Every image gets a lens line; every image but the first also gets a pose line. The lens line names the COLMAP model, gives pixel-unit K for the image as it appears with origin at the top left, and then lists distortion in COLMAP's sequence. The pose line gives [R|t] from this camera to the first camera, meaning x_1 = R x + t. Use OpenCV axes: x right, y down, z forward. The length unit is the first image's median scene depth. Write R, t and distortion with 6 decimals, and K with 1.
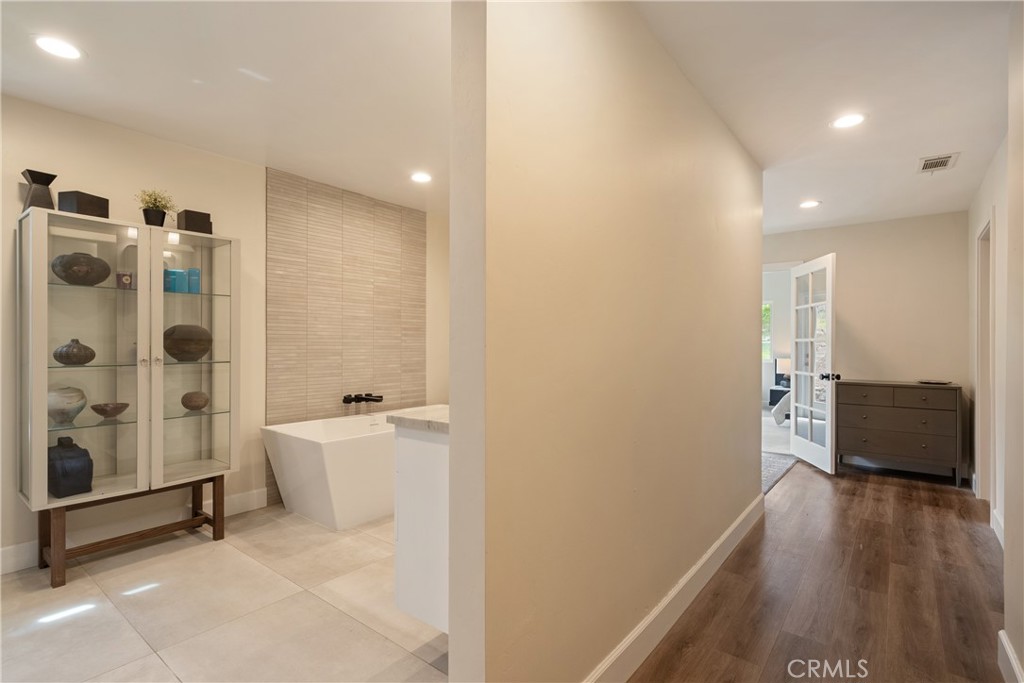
lens RADIAL K [[488.4, 0, 520.5], [0, 488.4, 345.6], [0, 0, 1]] dist [0.004897, 0.000770]
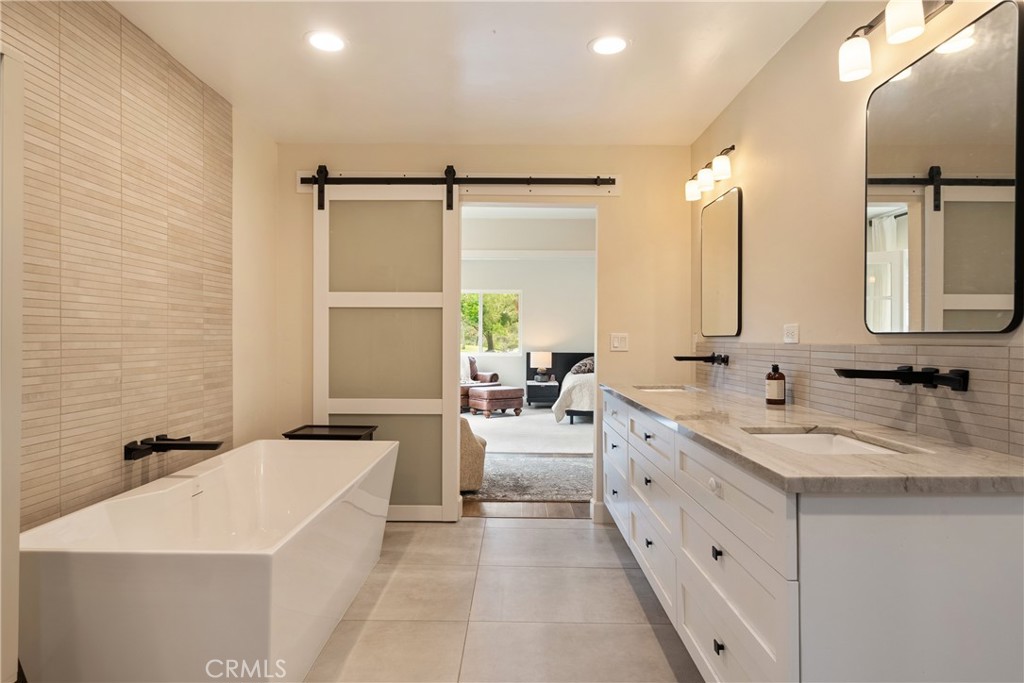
lens RADIAL K [[576.3, 0, 521.3], [0, 576.3, 342.9], [0, 0, 1]] dist [0.005677, 0.002252]
pose [[0.786236, -0.003332, 0.617918, -0.396611], [-0.003687, 0.999942, 0.010082, -0.005279], [-0.617916, -0.010205, 0.786178, 0.301405]]
